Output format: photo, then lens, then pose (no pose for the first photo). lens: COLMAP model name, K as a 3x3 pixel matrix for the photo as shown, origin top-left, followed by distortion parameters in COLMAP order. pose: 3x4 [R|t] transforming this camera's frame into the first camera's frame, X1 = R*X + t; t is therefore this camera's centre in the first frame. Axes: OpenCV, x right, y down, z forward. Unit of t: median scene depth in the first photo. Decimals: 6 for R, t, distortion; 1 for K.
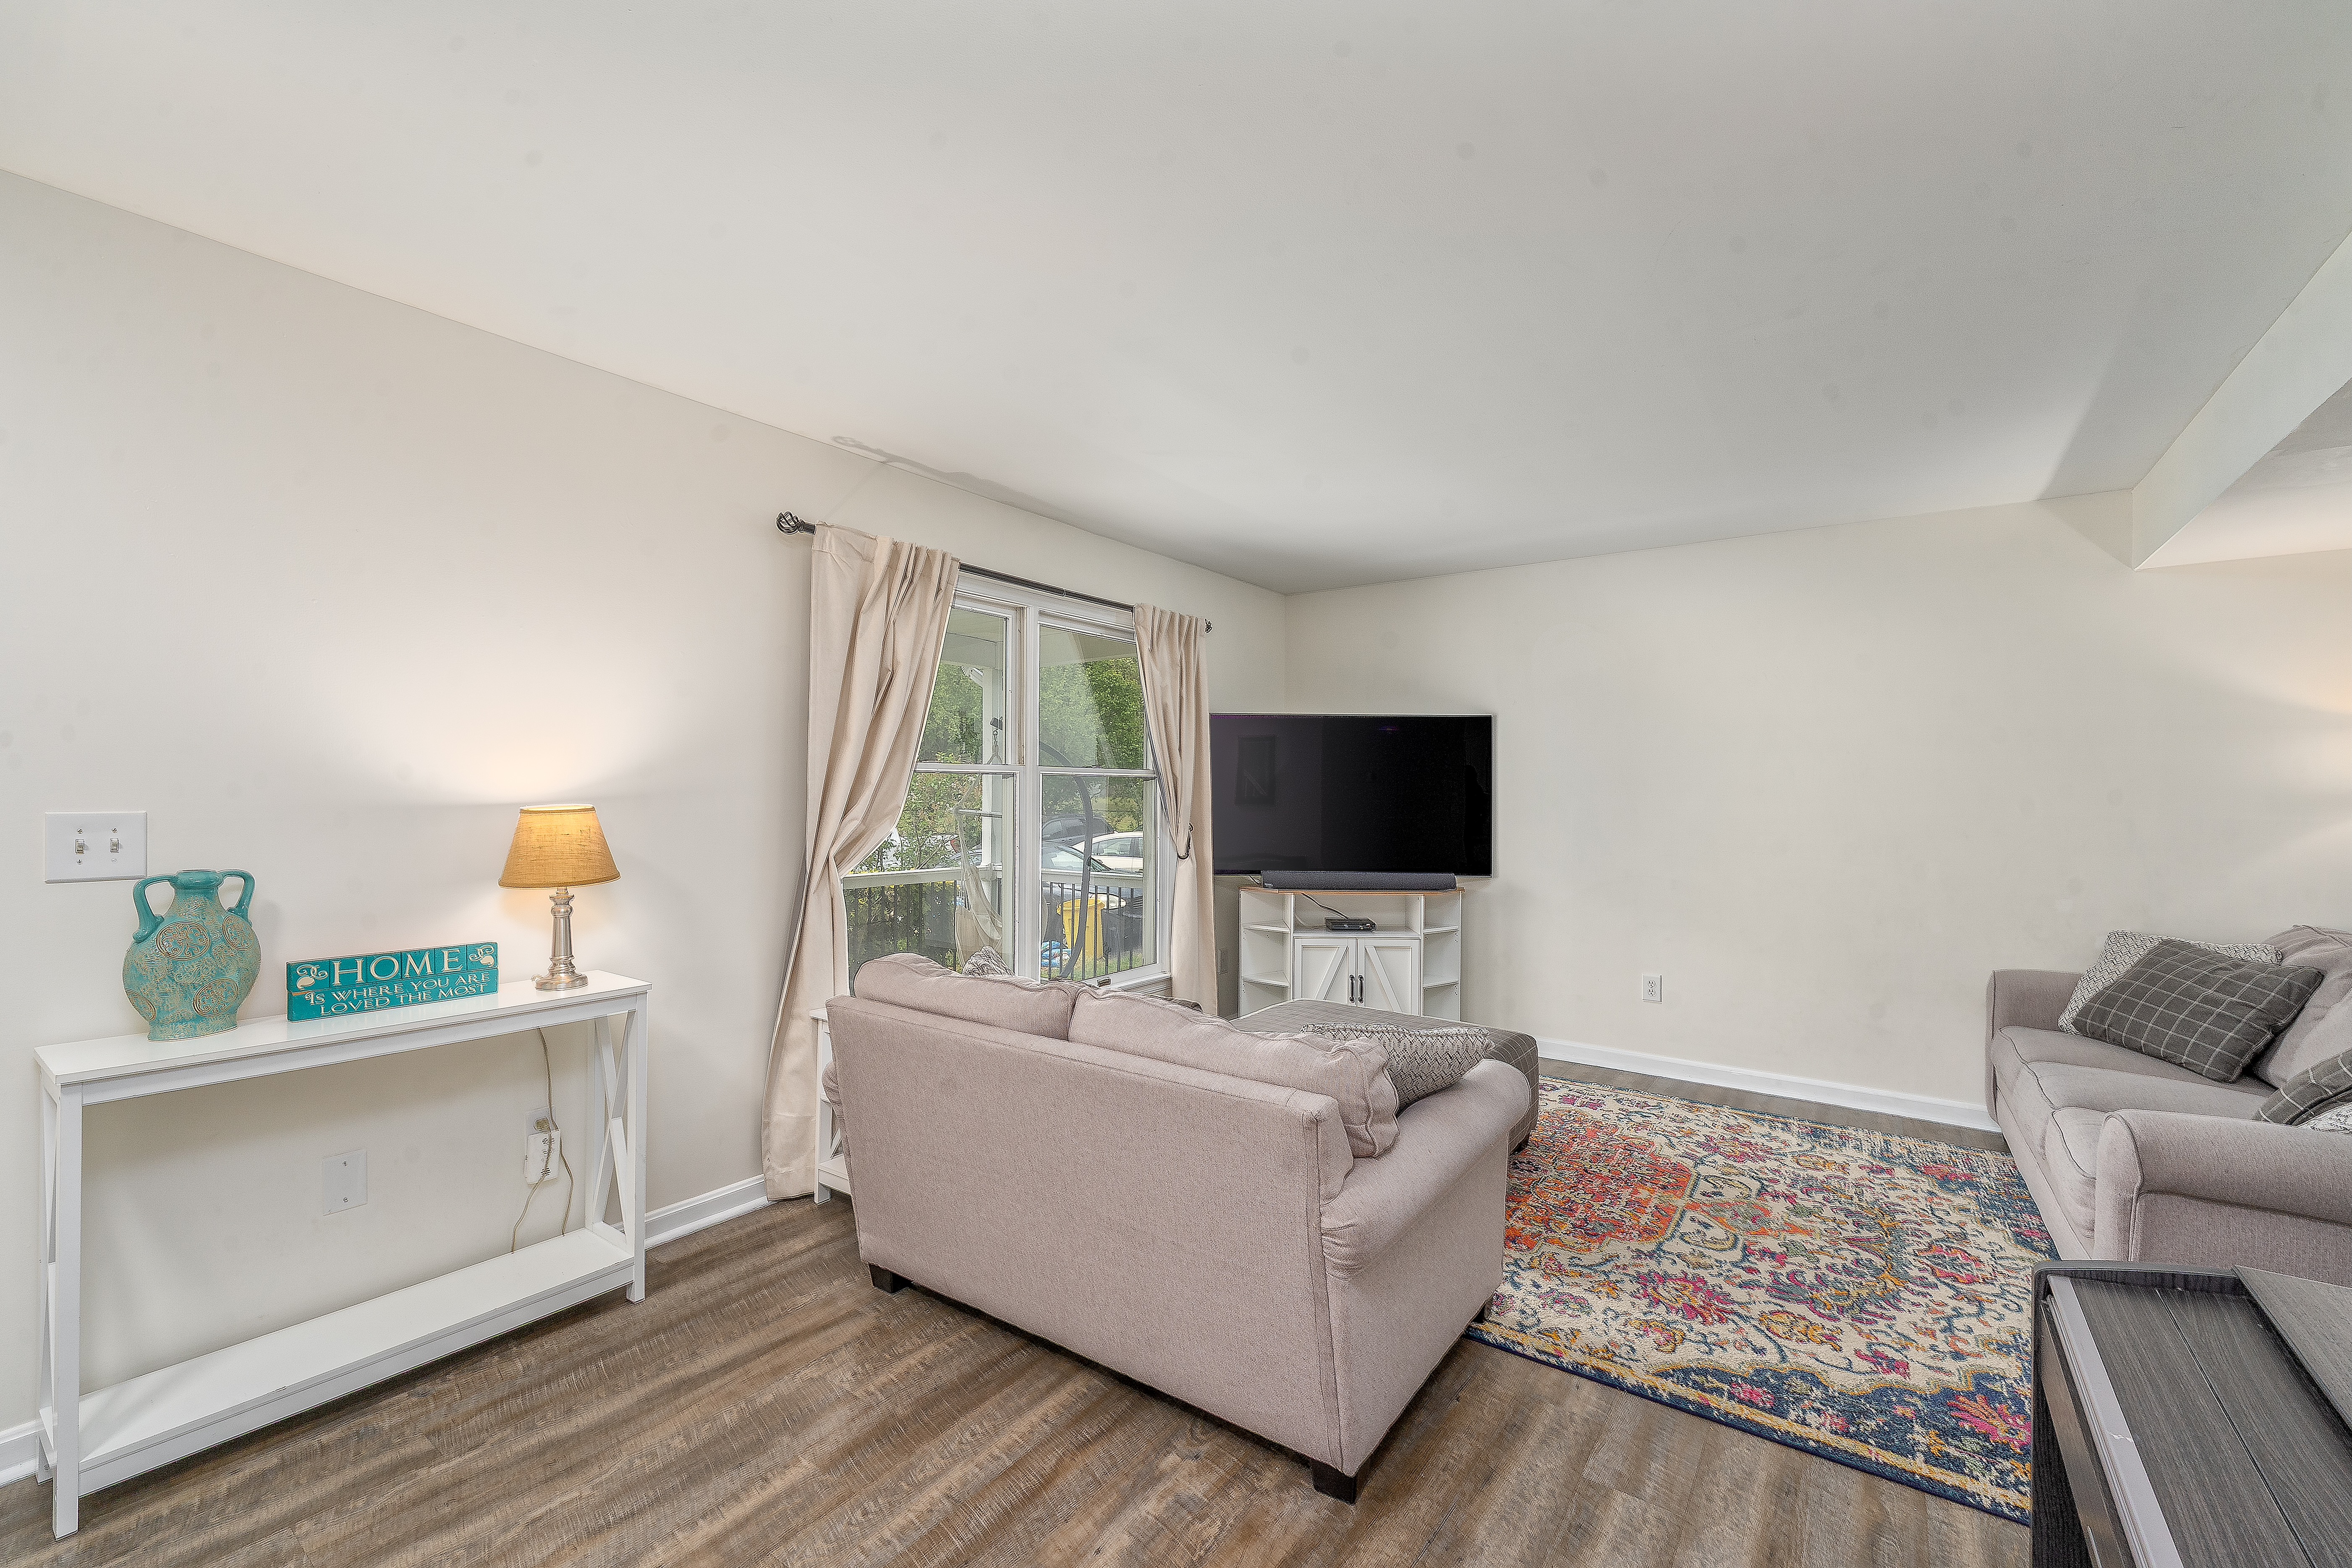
lens RADIAL K [[975.2, 0, 1176.0], [0, 975.2, 784.0], [0, 0, 1]] dist [-0.000728, -0.000152]
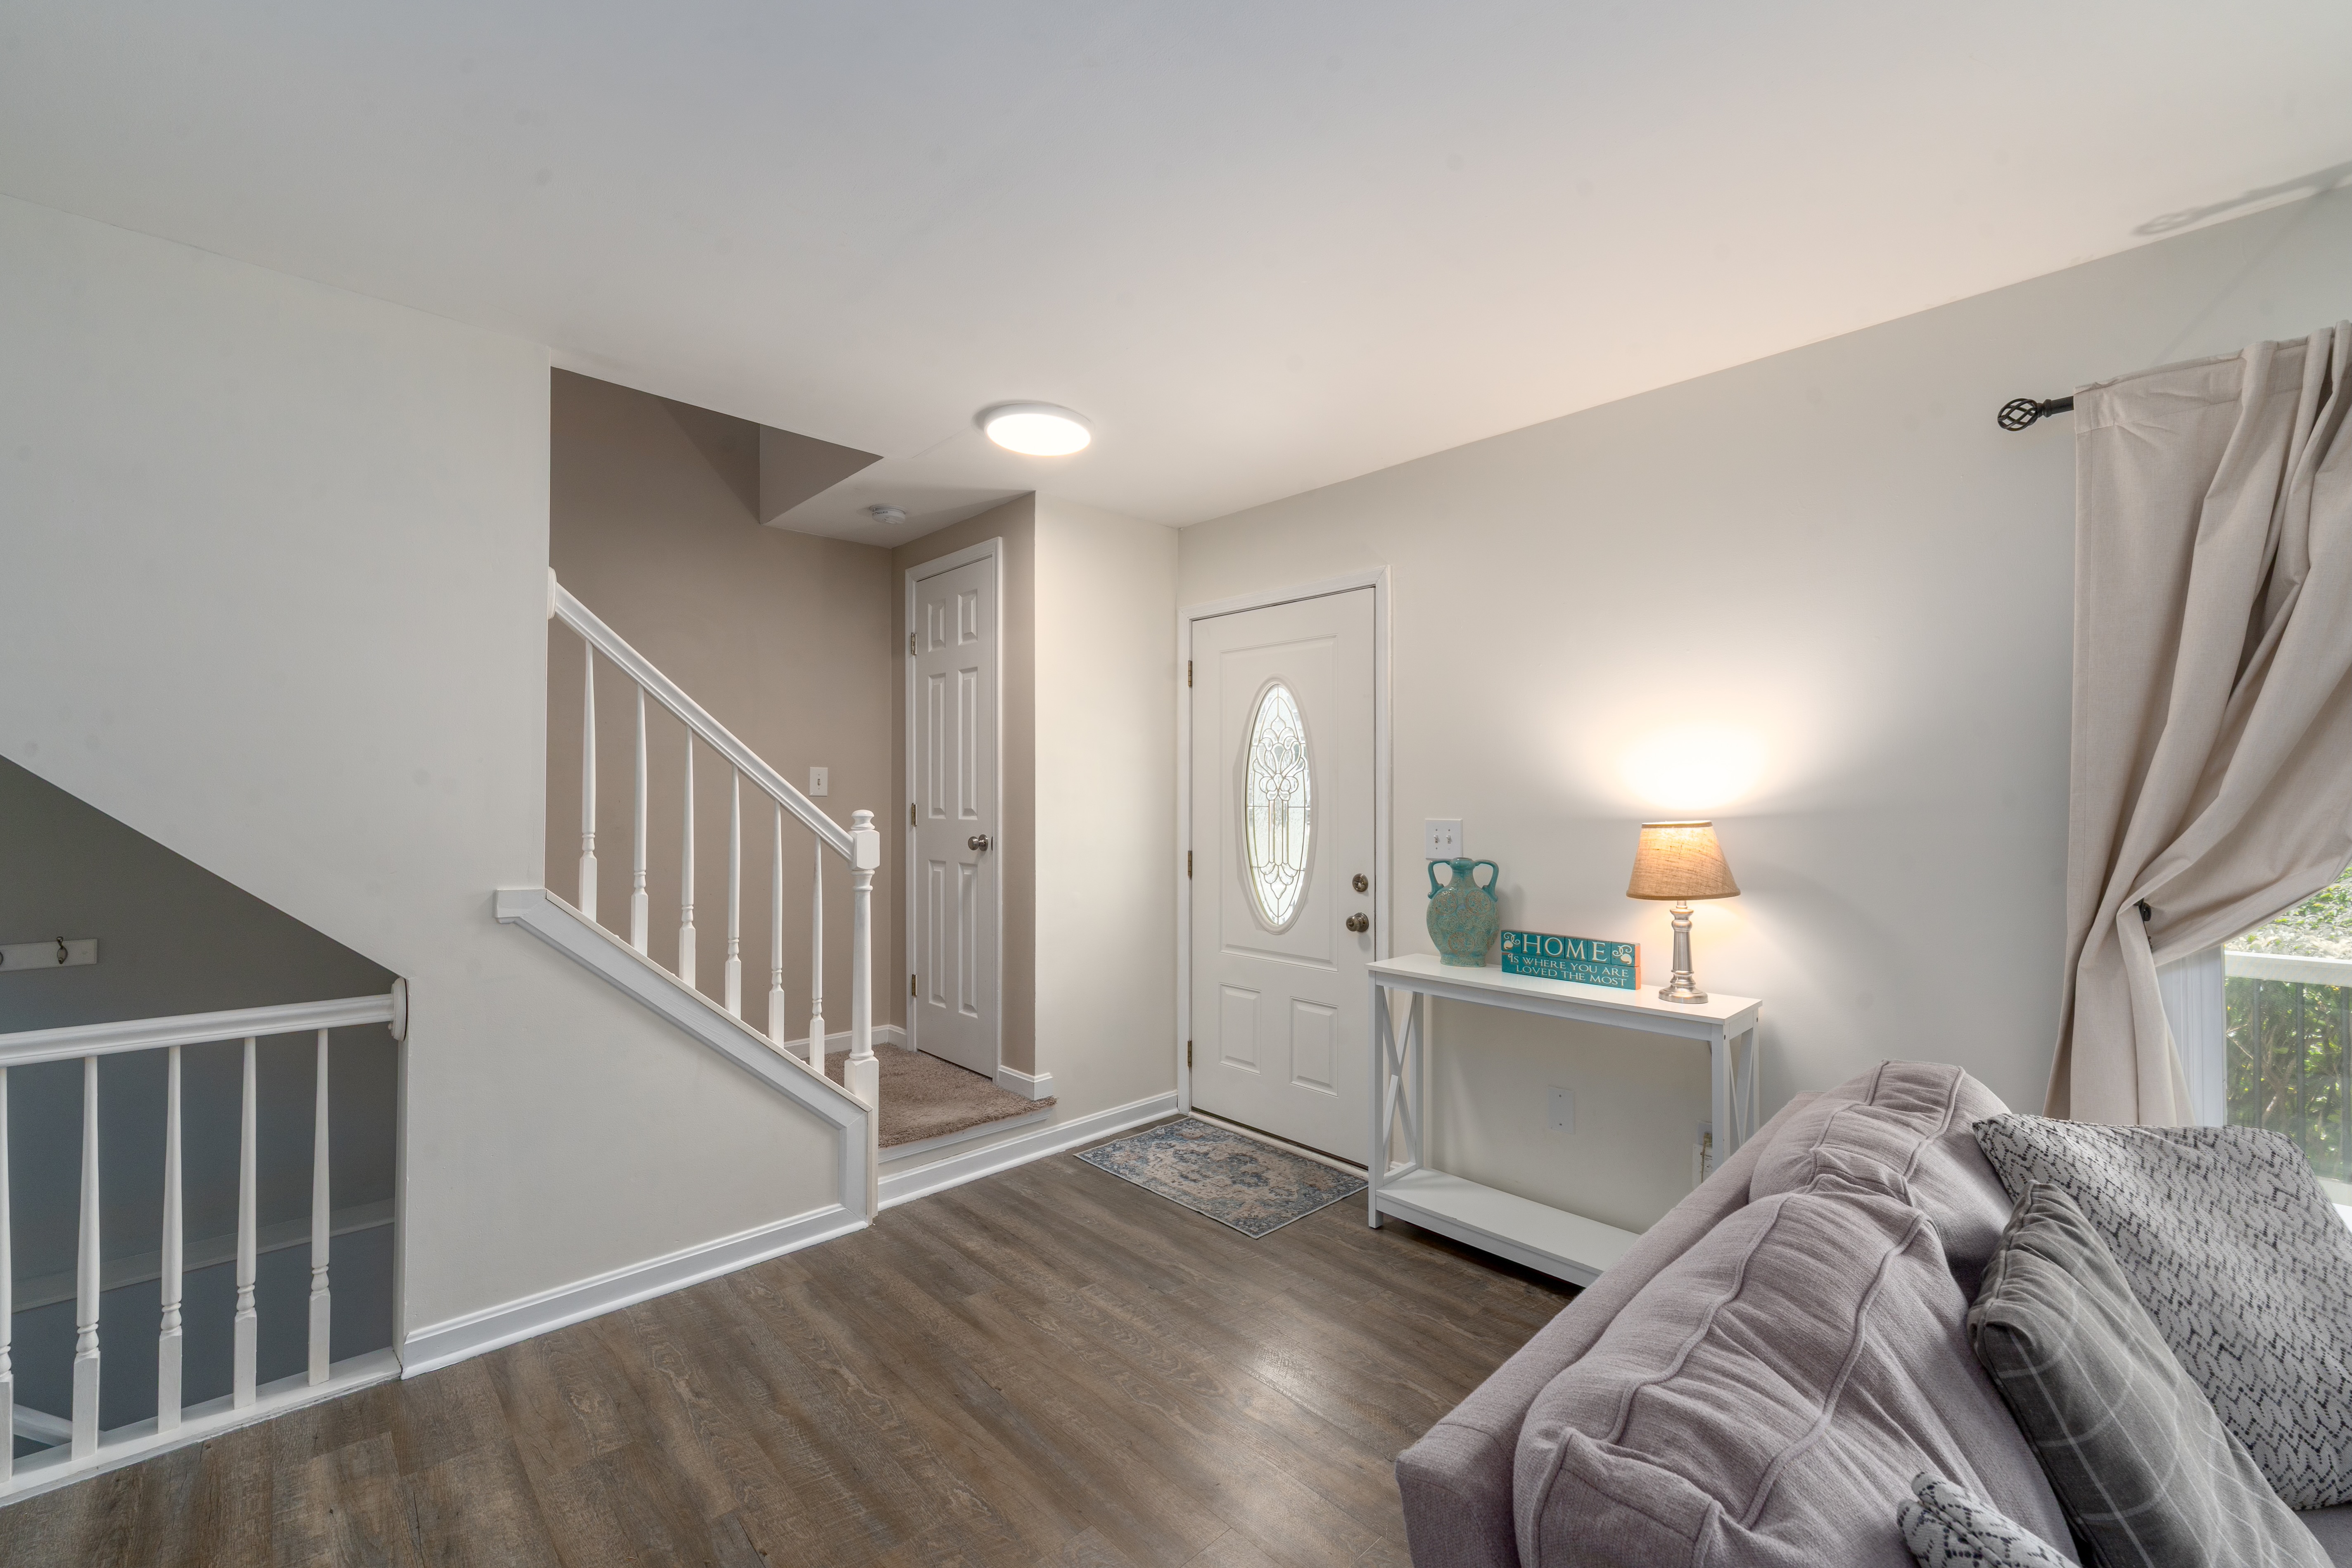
lens RADIAL K [[948.8, 0, 1176.0], [0, 948.8, 784.0], [0, 0, 1]] dist [-0.001838, -0.000198]
pose [[-0.164429, -0.019660, -0.986193, 0.481592], [0.007905, 0.999743, -0.021248, 0.000887], [0.986357, -0.011290, -0.164231, 0.722333]]
